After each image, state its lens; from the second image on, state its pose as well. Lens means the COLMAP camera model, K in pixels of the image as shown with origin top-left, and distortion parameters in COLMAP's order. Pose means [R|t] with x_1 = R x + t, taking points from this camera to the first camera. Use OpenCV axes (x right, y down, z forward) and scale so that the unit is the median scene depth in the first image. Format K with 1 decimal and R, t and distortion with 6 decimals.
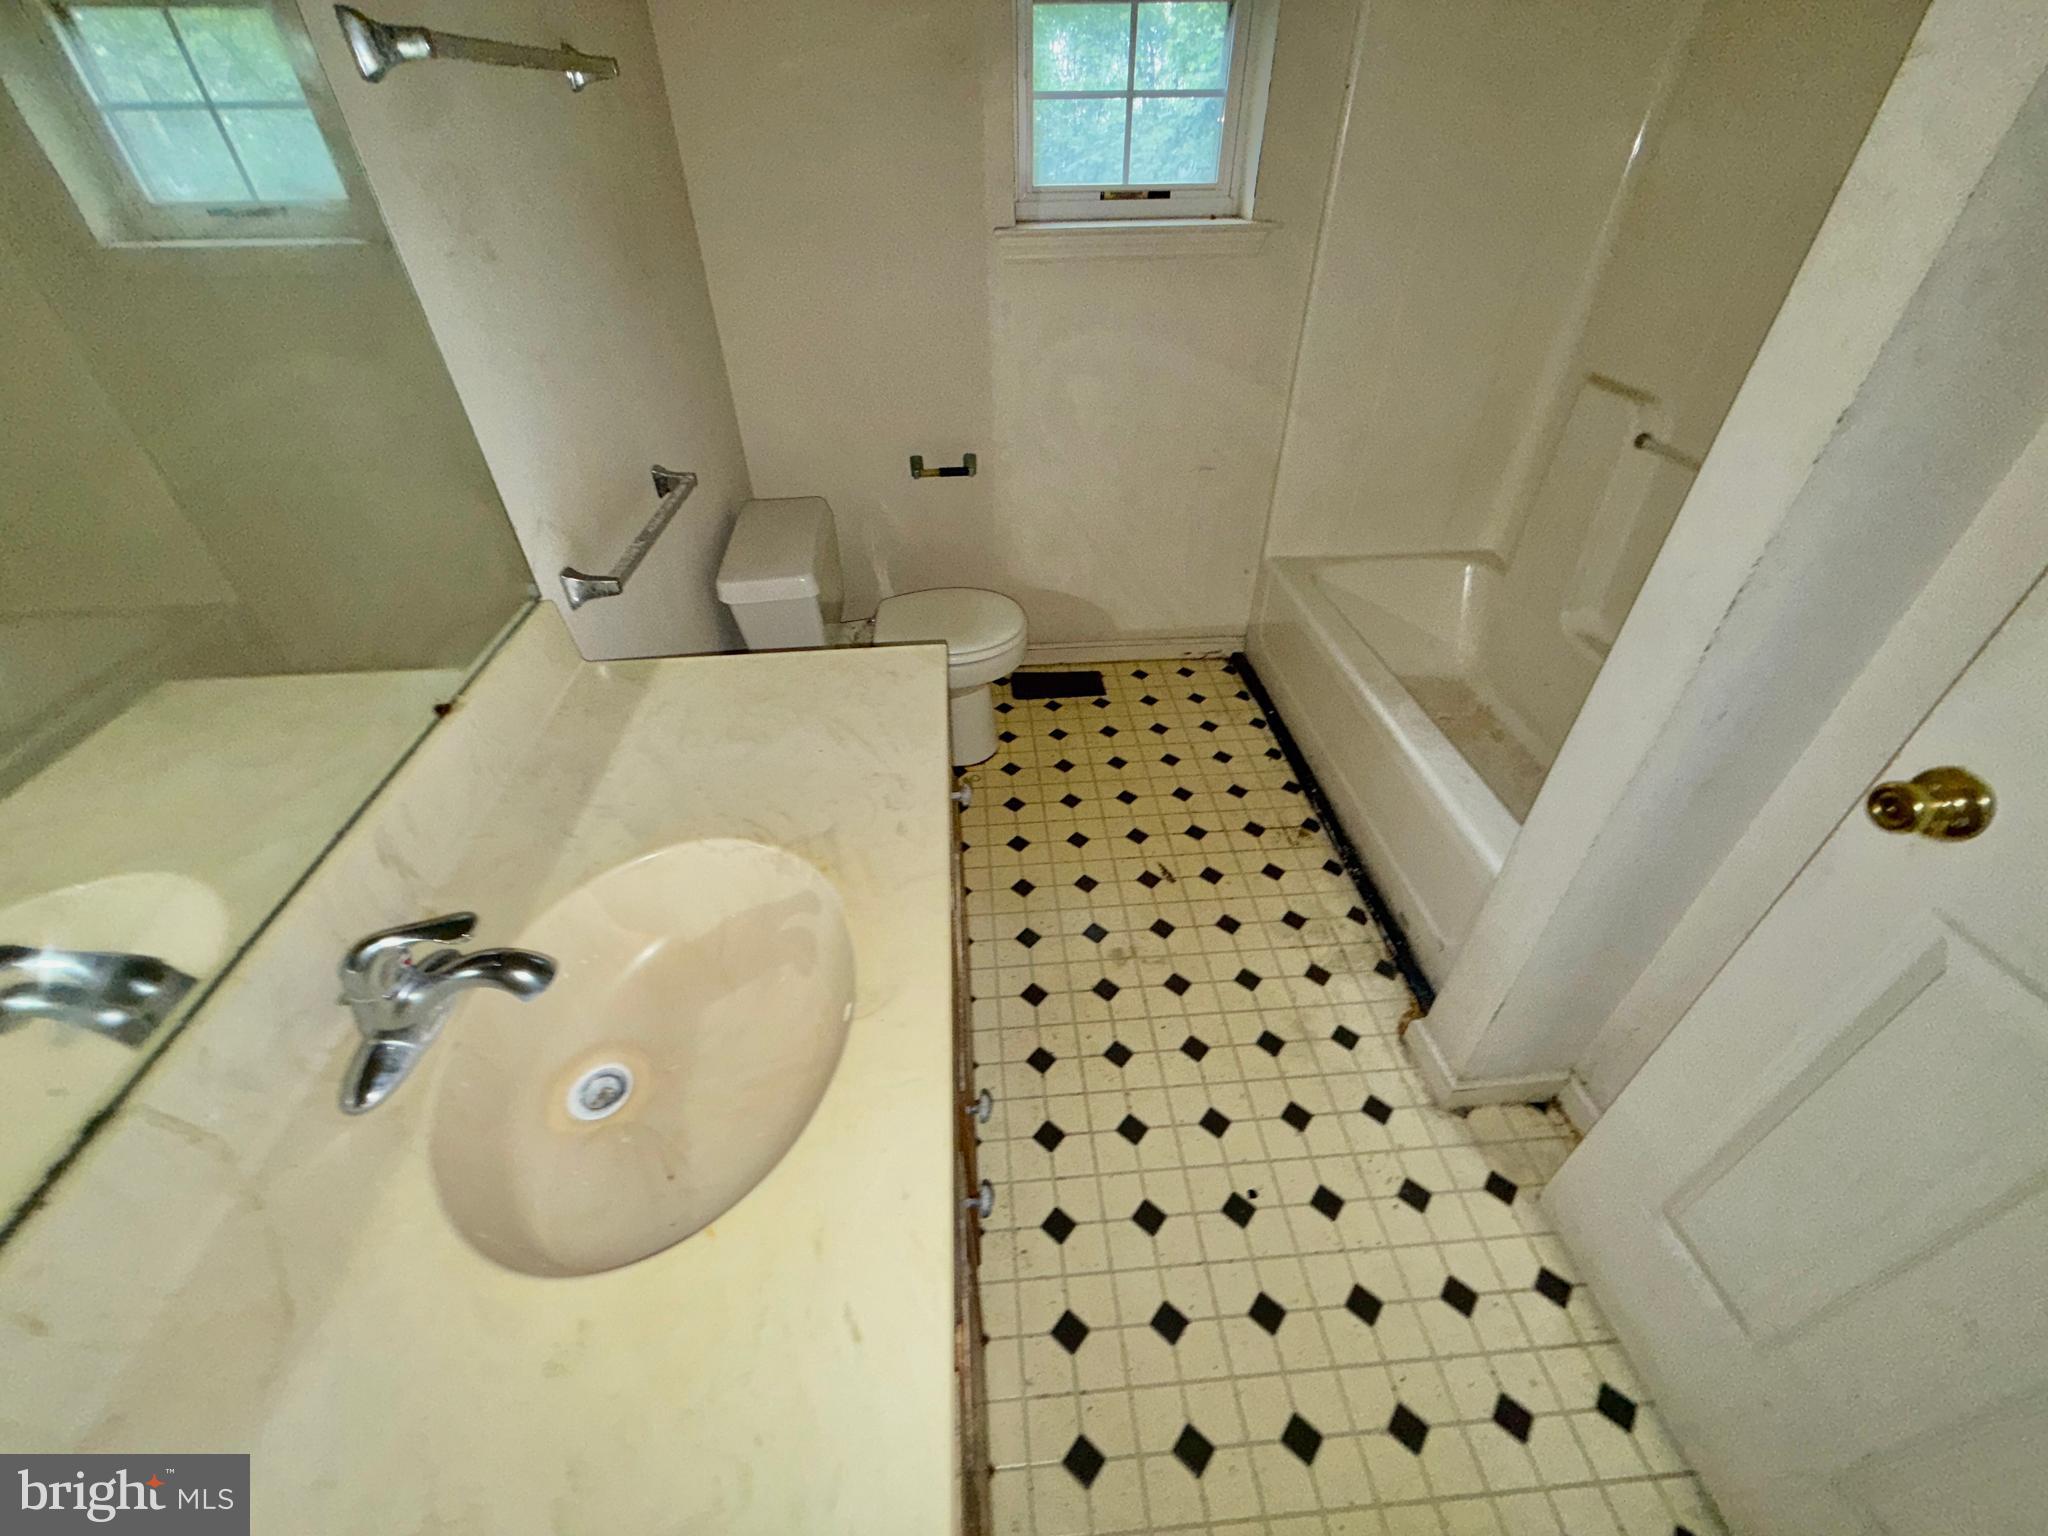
lens RADIAL K [[817.8, 0, 1021.5], [0, 817.8, 767.8], [0, 0, 1]] dist [0.000831, 0.000065]
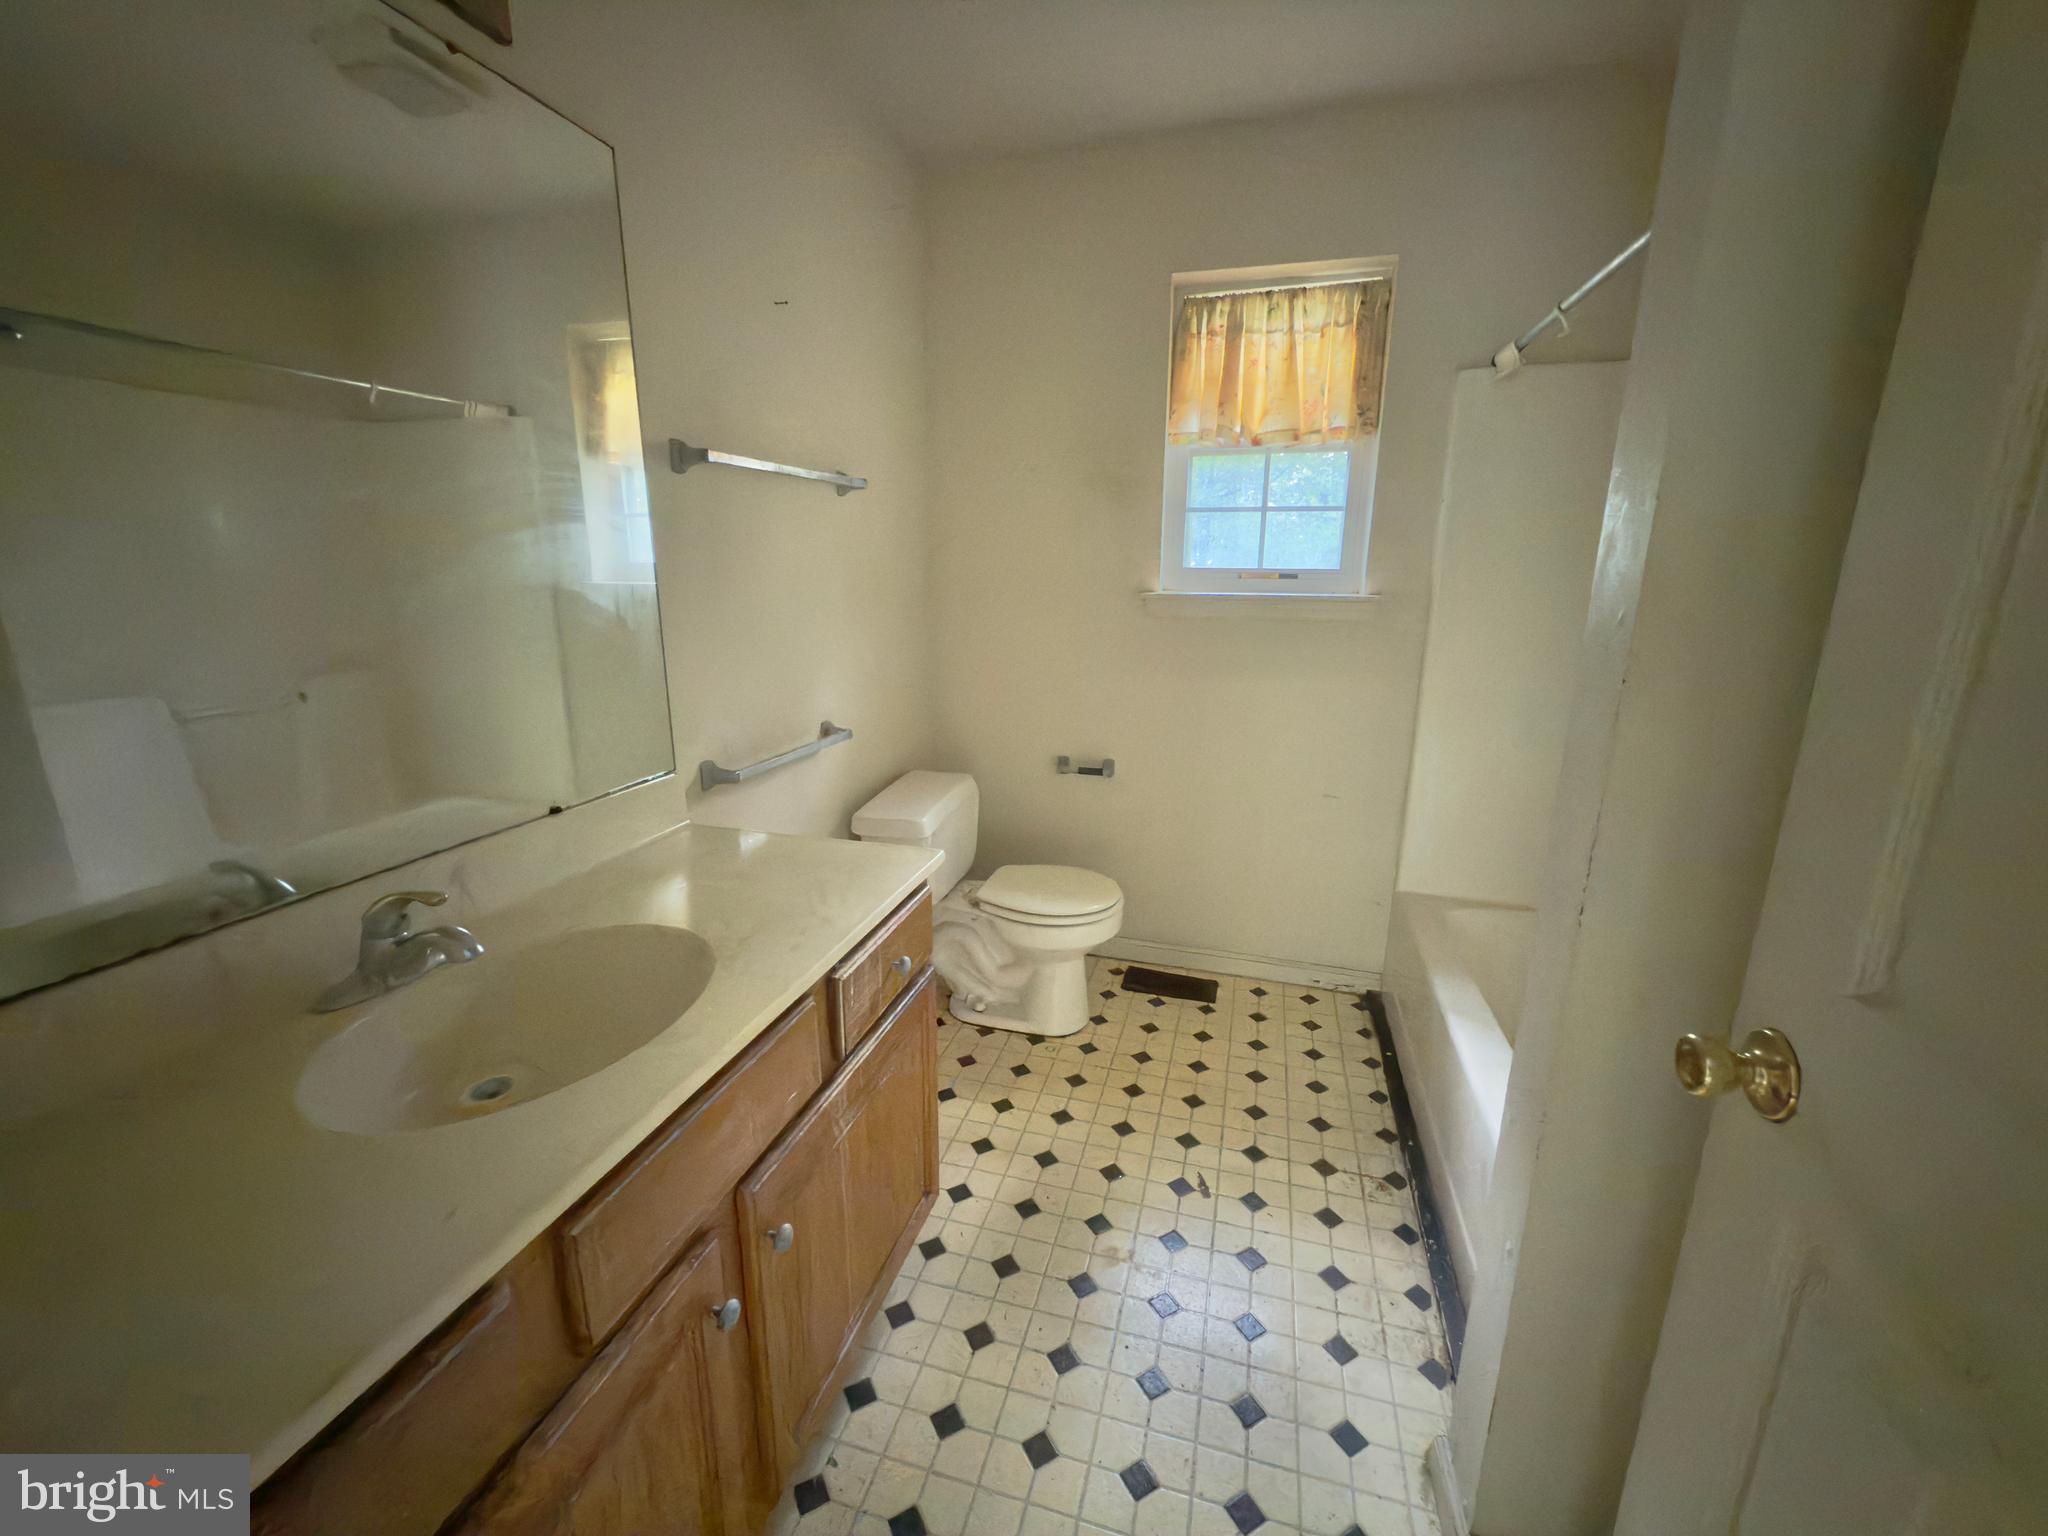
lens RADIAL K [[817.8, 0, 1025.5], [0, 817.8, 765.5], [0, 0, 1]] dist [0.000831, 0.000065]
pose [[0.937644, 0.102171, -0.332241, 0.211246], [-0.230032, 0.898972, -0.372739, 0.080379], [0.260593, 0.425923, 0.866419, -0.024672]]
